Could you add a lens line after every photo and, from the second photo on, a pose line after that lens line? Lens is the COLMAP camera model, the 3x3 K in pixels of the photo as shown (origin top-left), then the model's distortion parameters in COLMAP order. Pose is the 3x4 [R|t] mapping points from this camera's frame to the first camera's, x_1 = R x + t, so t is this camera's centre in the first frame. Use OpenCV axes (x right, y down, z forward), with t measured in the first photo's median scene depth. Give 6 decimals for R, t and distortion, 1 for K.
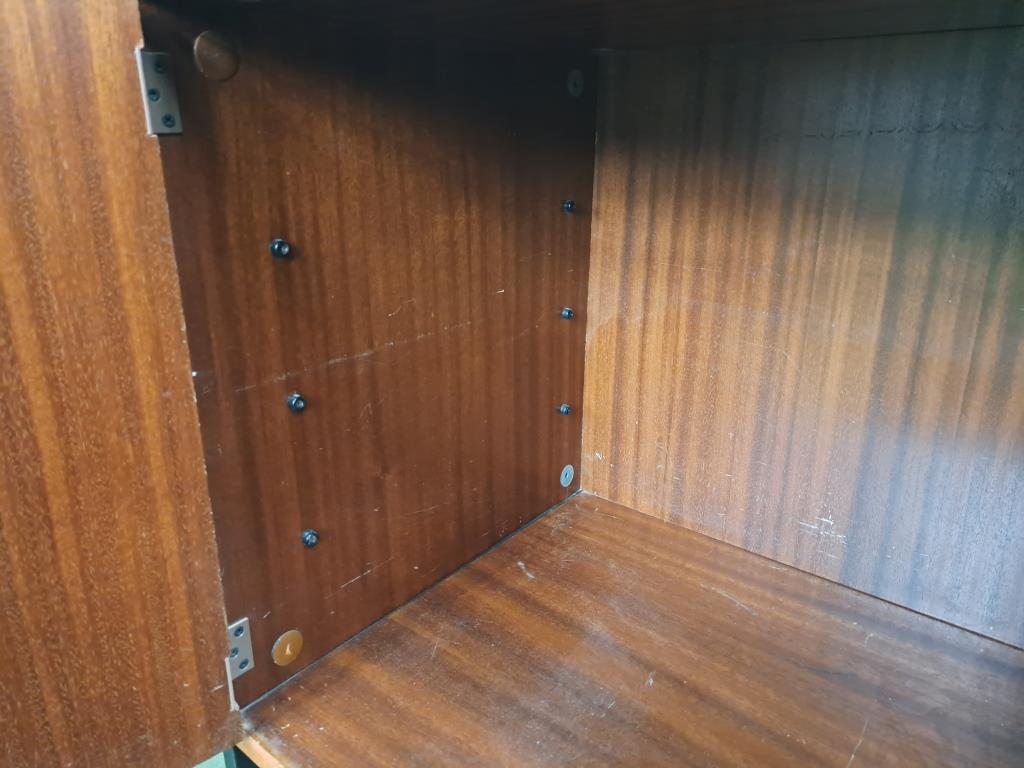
lens RADIAL K [[728.8, 0, 525.8], [0, 728.8, 370.7], [0, 0, 1]] dist [0.103958, -0.107940]
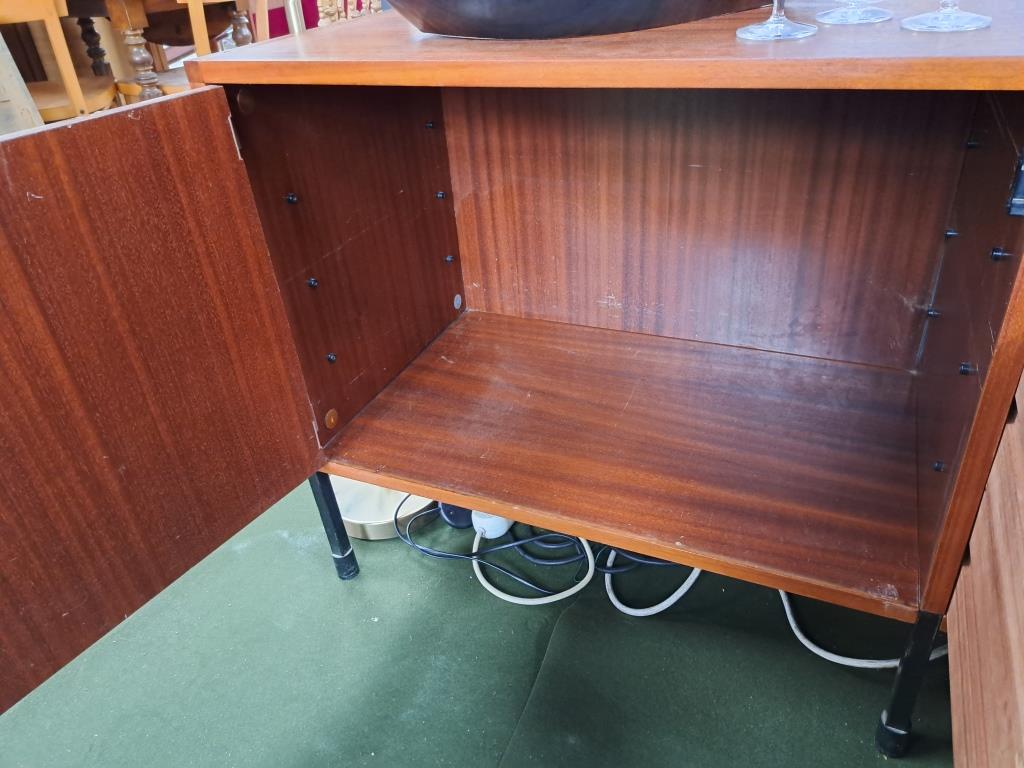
lens RADIAL K [[728.8, 0, 525.8], [0, 728.8, 370.7], [0, 0, 1]] dist [0.103958, -0.107940]
pose [[0.962205, -0.199914, 0.184920, -0.144302], [0.152822, 0.958430, 0.240953, -0.078947], [-0.225403, -0.203586, 0.952757, -0.643288]]
